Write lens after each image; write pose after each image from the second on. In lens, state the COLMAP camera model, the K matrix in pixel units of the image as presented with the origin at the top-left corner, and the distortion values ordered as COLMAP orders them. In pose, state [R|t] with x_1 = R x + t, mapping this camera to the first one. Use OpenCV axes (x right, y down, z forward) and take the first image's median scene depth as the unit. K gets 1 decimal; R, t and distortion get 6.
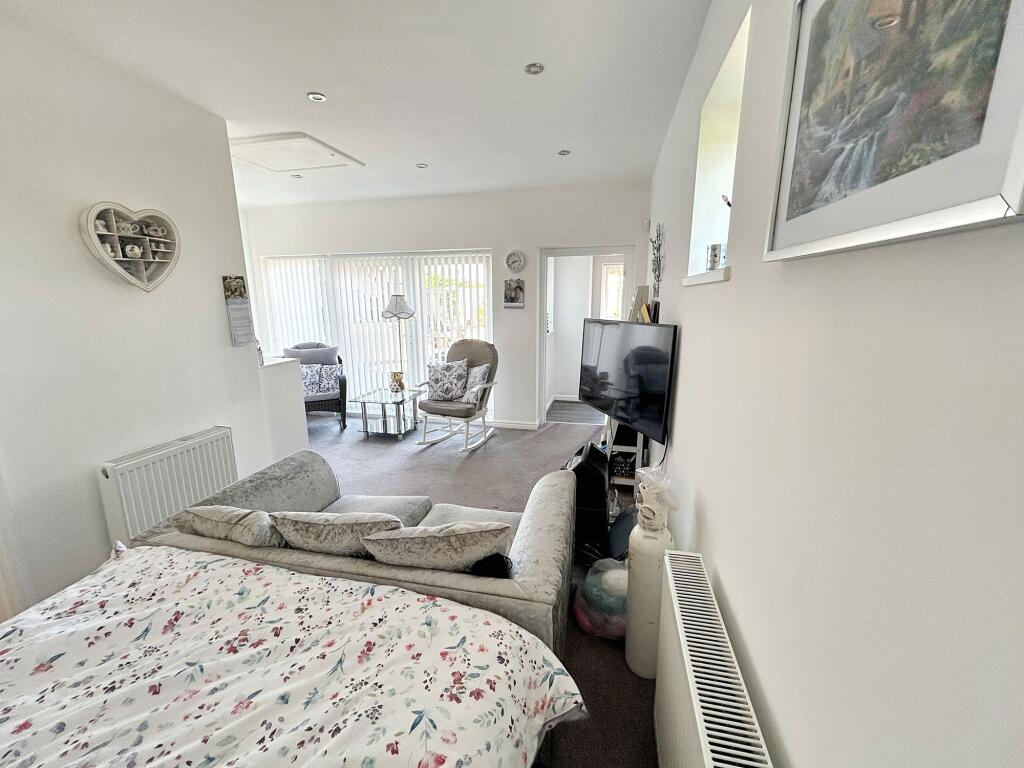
lens RADIAL K [[413.4, 0, 513.1], [0, 413.4, 382.7], [0, 0, 1]] dist [0.001217, -0.000331]
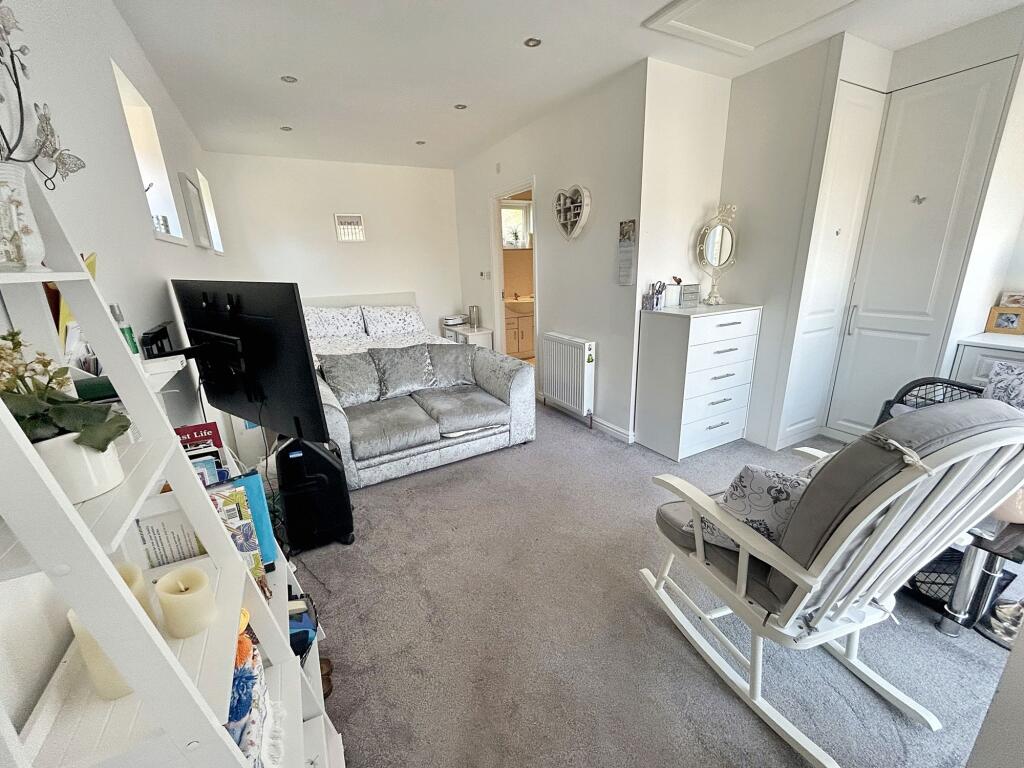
lens RADIAL K [[413.4, 0, 512.0], [0, 413.4, 381.9], [0, 0, 1]] dist [0.001217, -0.000331]
pose [[-0.749561, 0.211817, -0.627130, 0.422468], [-0.100509, 0.900014, 0.424115, -0.391160], [0.654260, 0.380932, -0.653325, 2.141347]]
